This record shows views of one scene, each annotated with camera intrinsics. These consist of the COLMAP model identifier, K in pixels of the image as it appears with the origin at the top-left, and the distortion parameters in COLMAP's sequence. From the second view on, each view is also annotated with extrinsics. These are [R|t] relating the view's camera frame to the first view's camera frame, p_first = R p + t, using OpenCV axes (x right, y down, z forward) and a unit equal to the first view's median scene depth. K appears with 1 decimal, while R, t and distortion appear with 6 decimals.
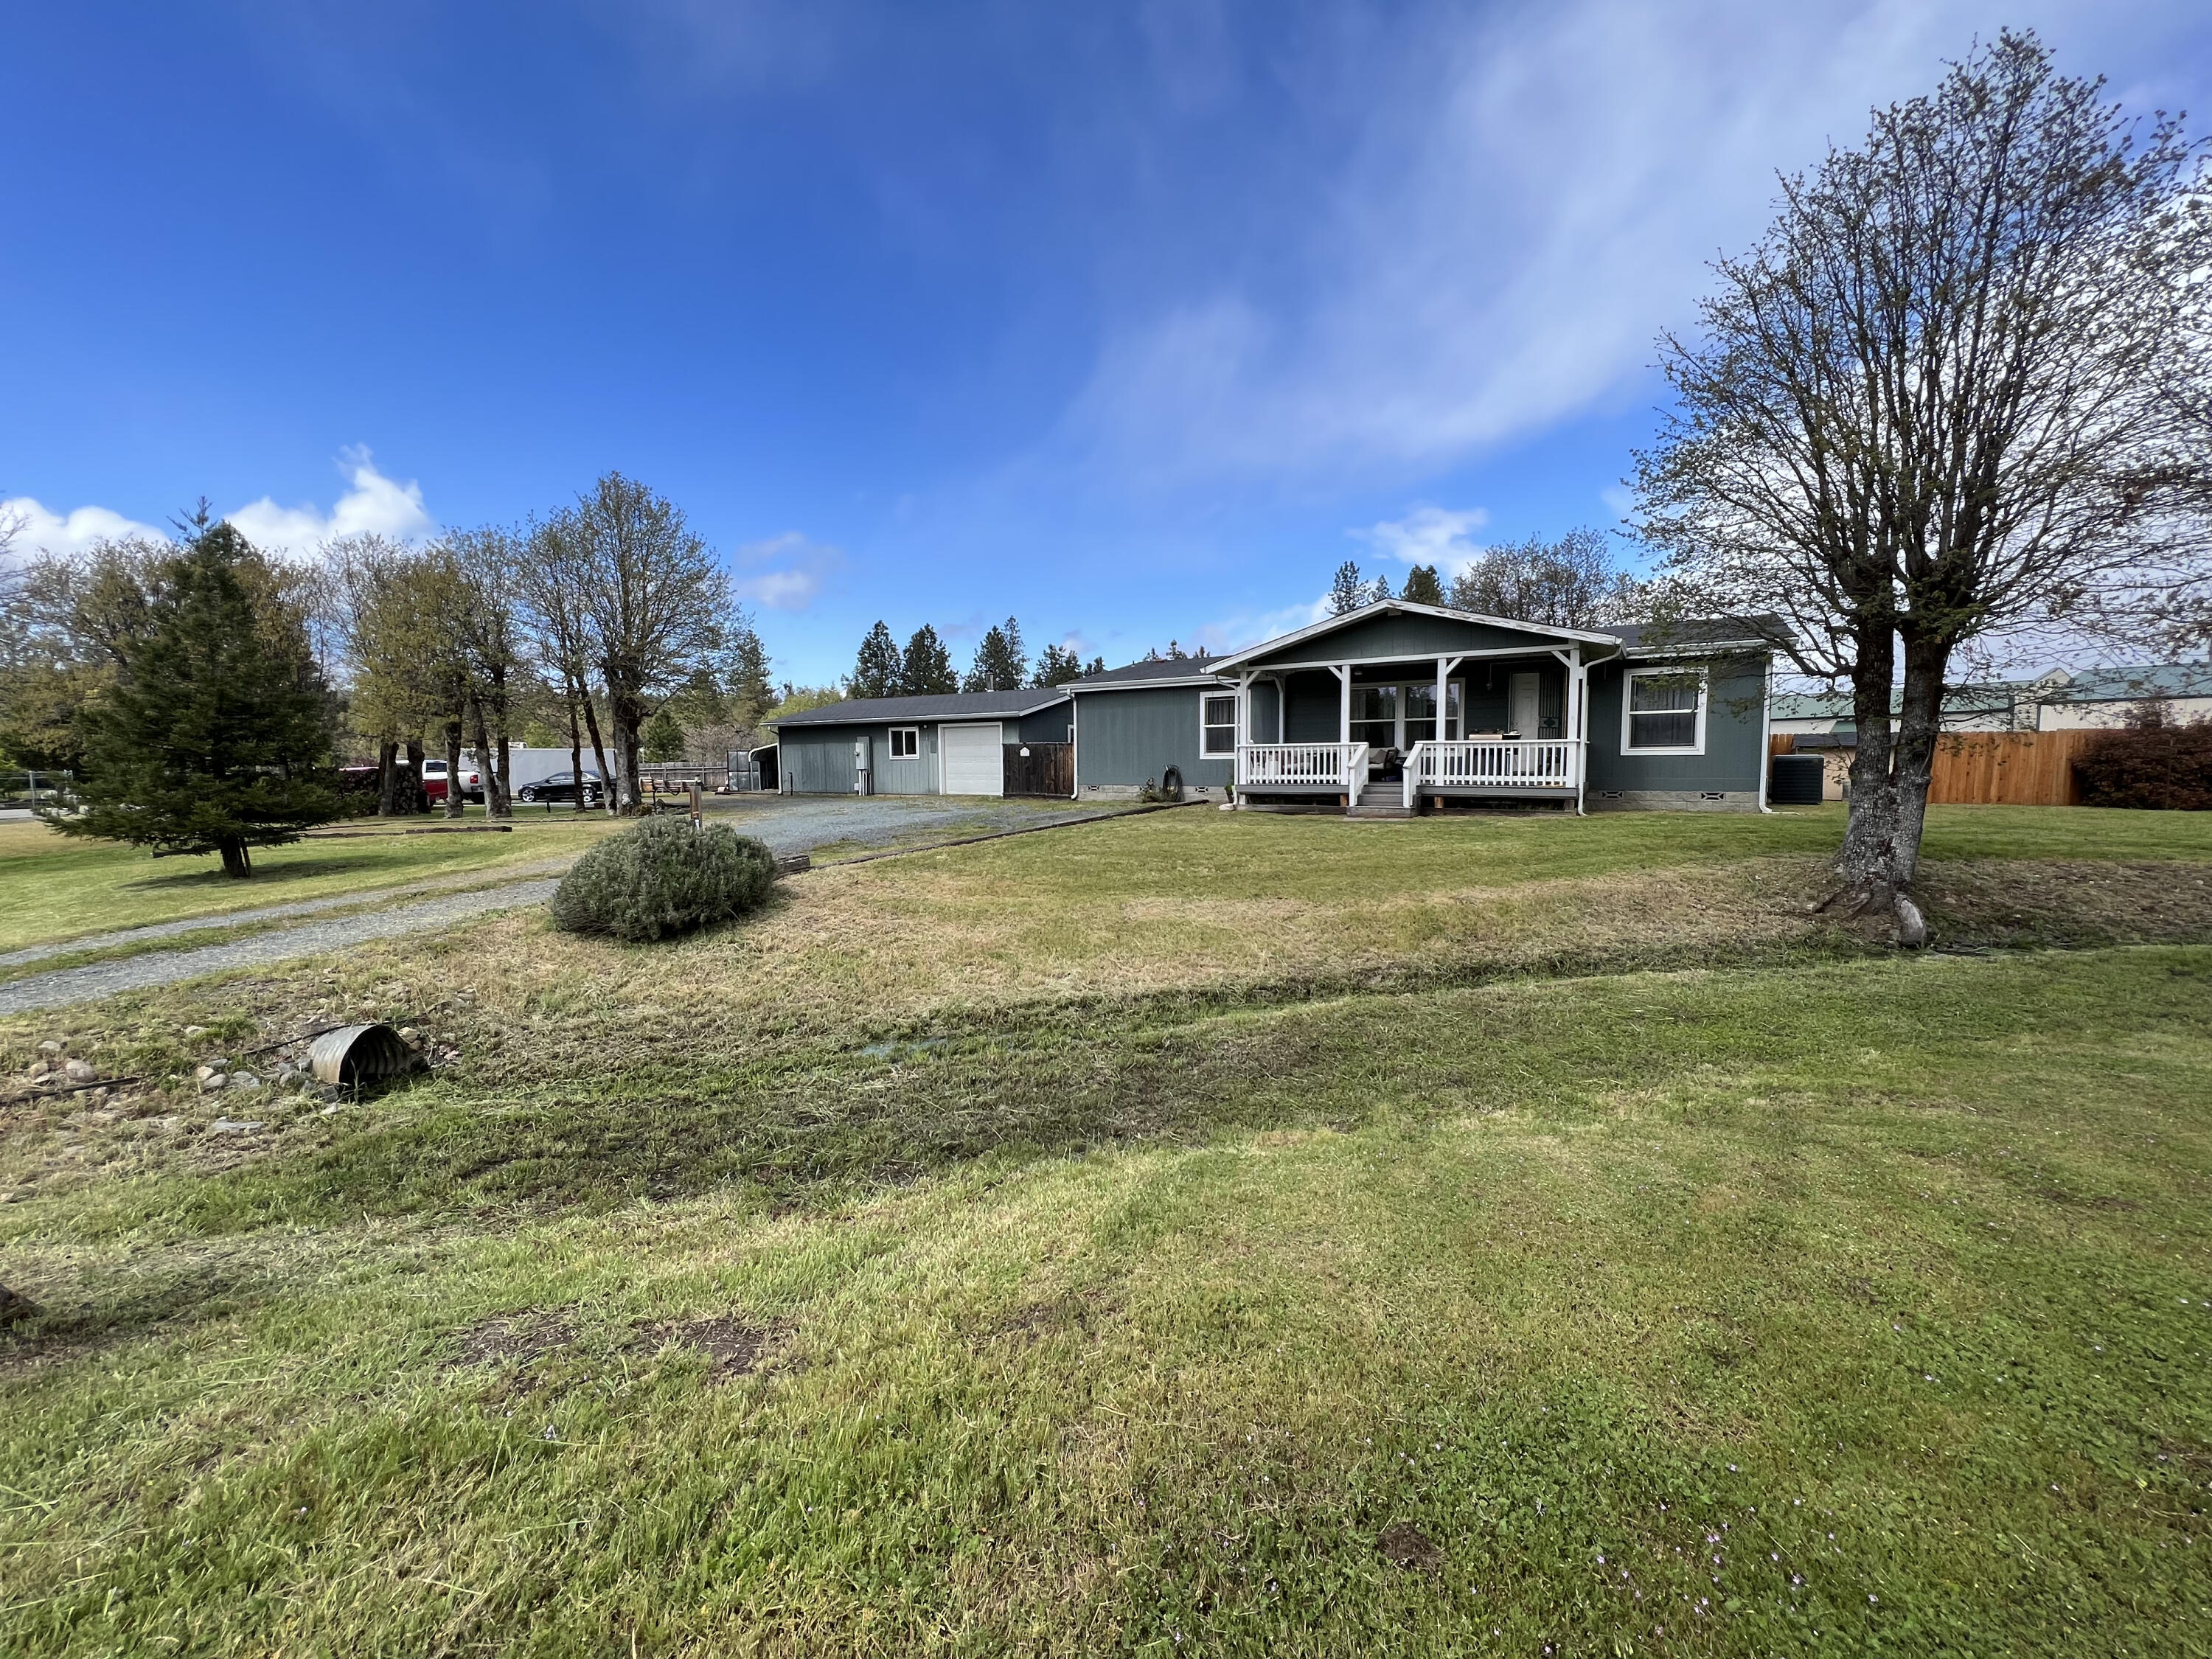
lens RADIAL K [[892.6, 0, 1118.9], [0, 892.6, 835.2], [0, 0, 1]] dist [0.001884, 0.000748]
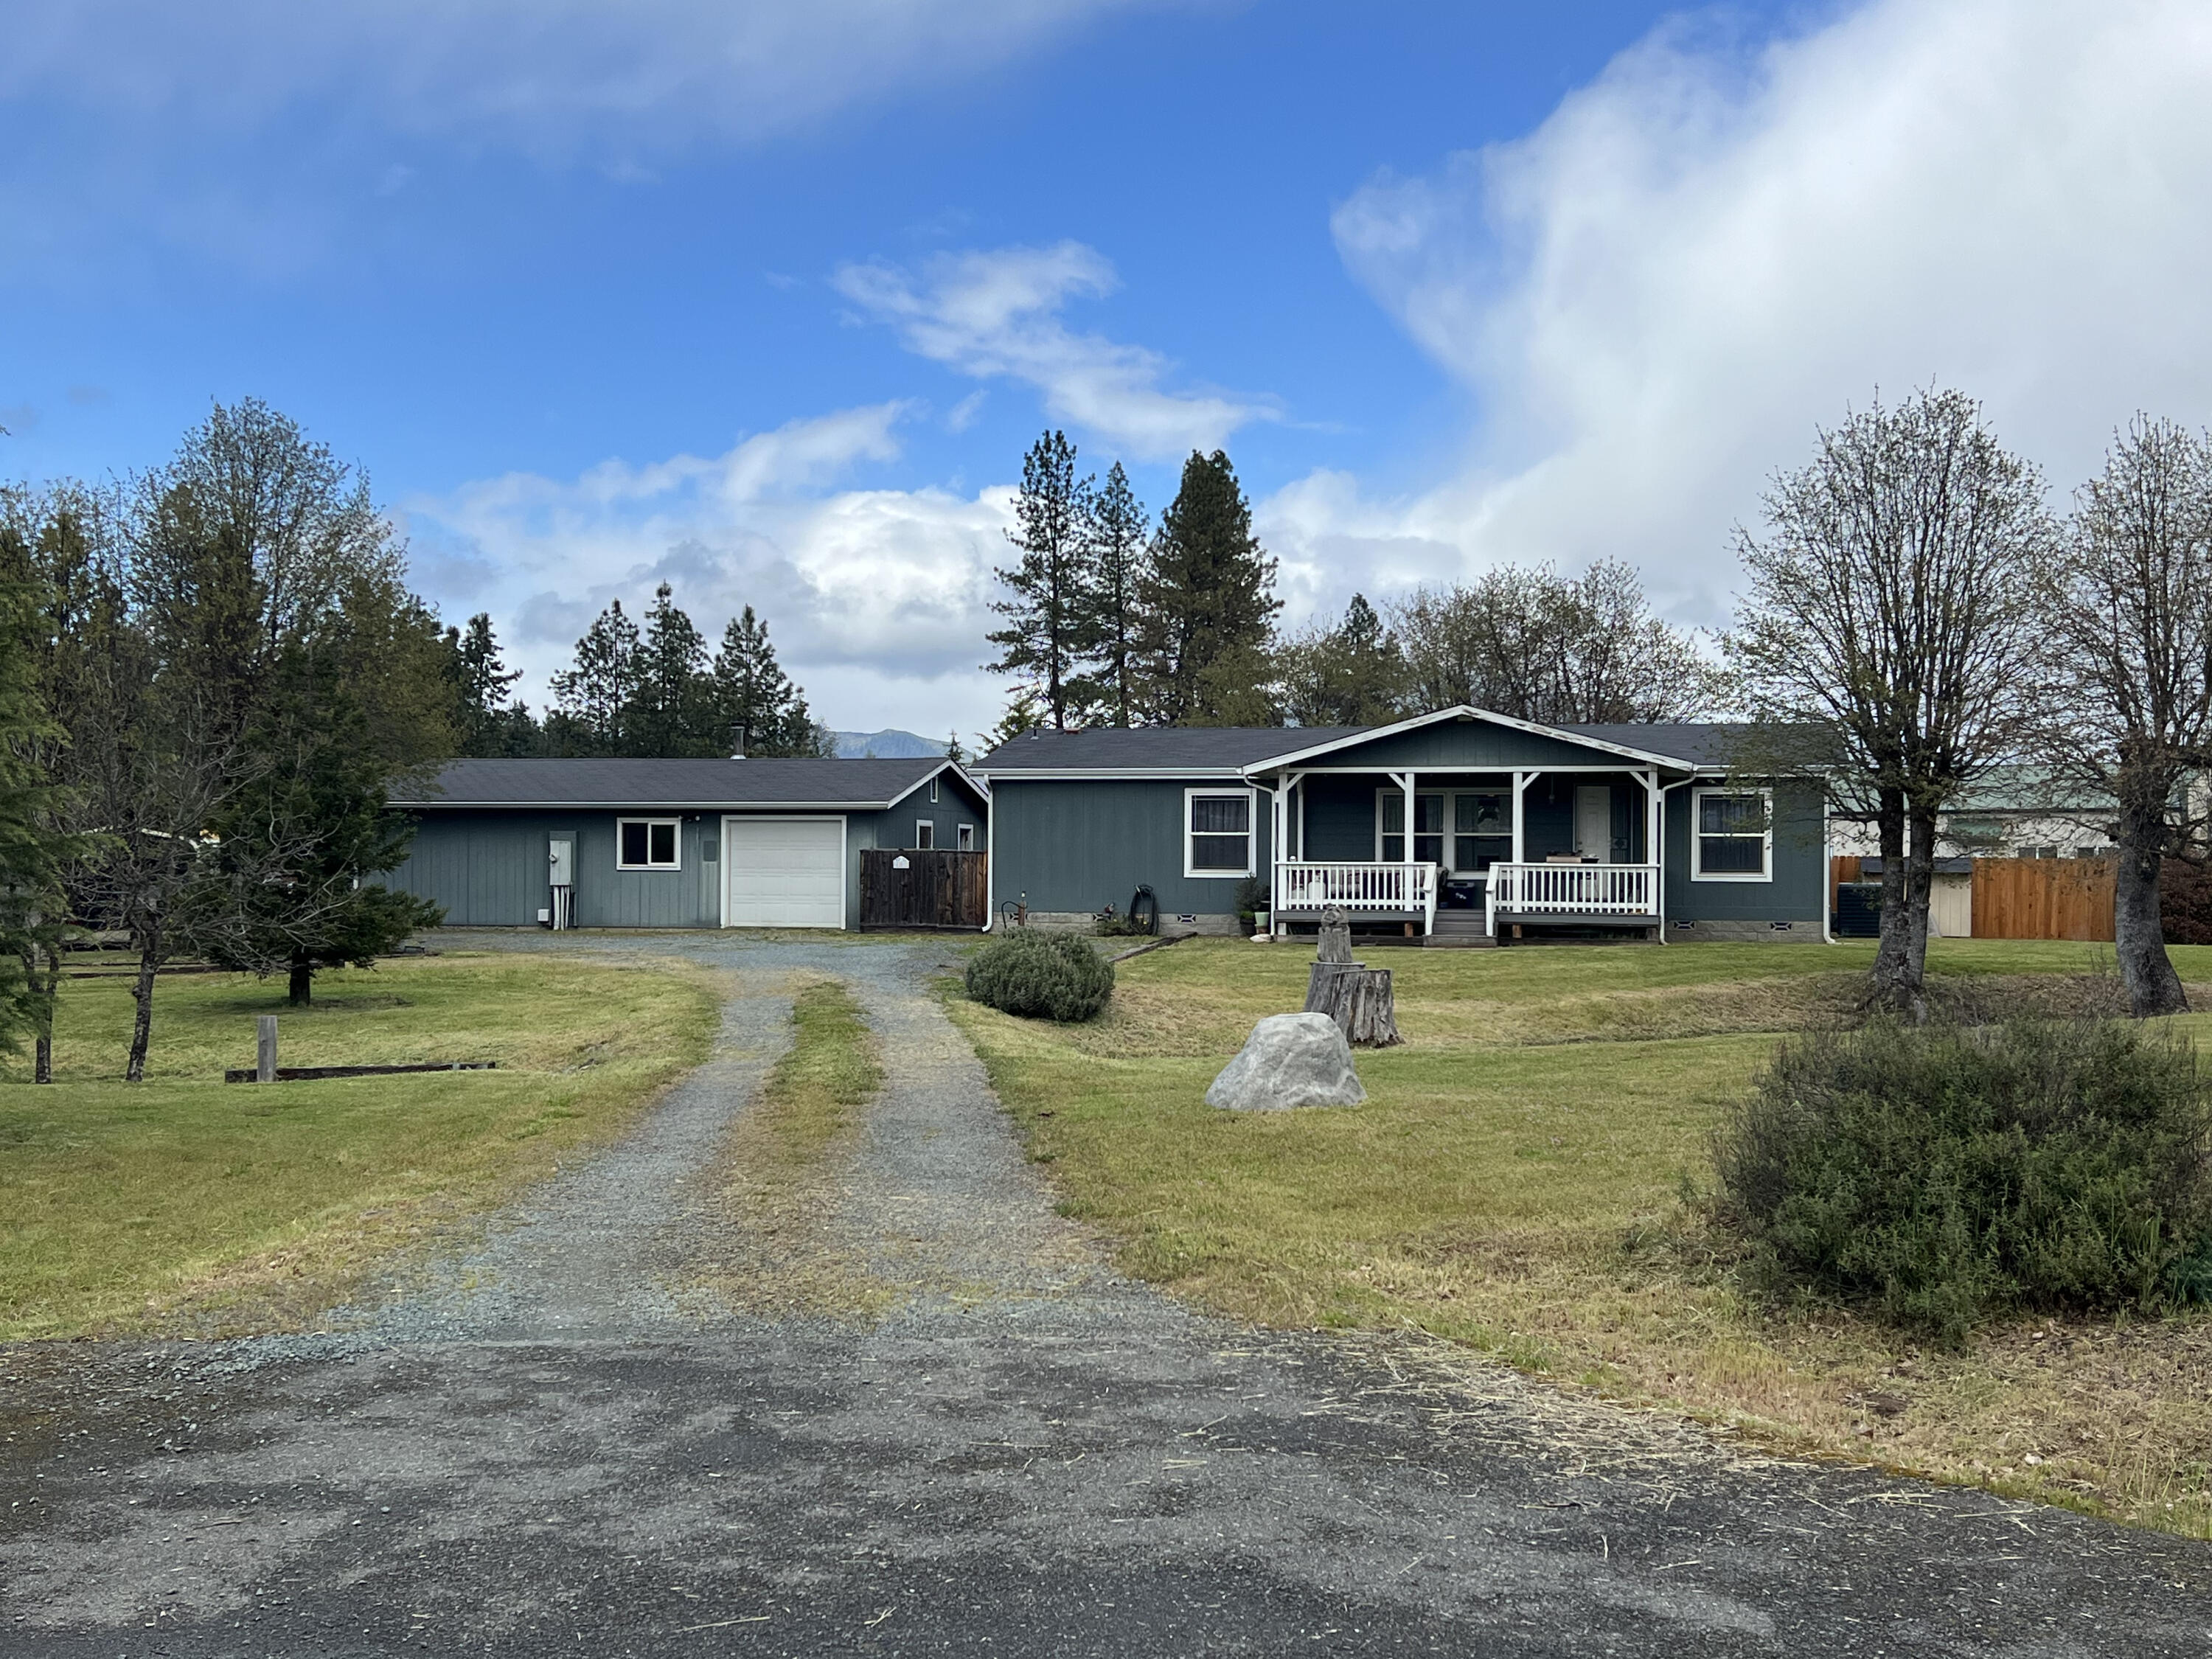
lens RADIAL K [[2429.5, 0, 1106.0], [0, 2429.5, 829.5], [0, 0, 1]] dist [-0.002035, -0.012312]
pose [[0.947642, 0.018947, 0.318773, -0.802971], [0.012789, 0.995186, -0.097171, 0.092419], [-0.319079, 0.096160, 0.942837, -1.162904]]
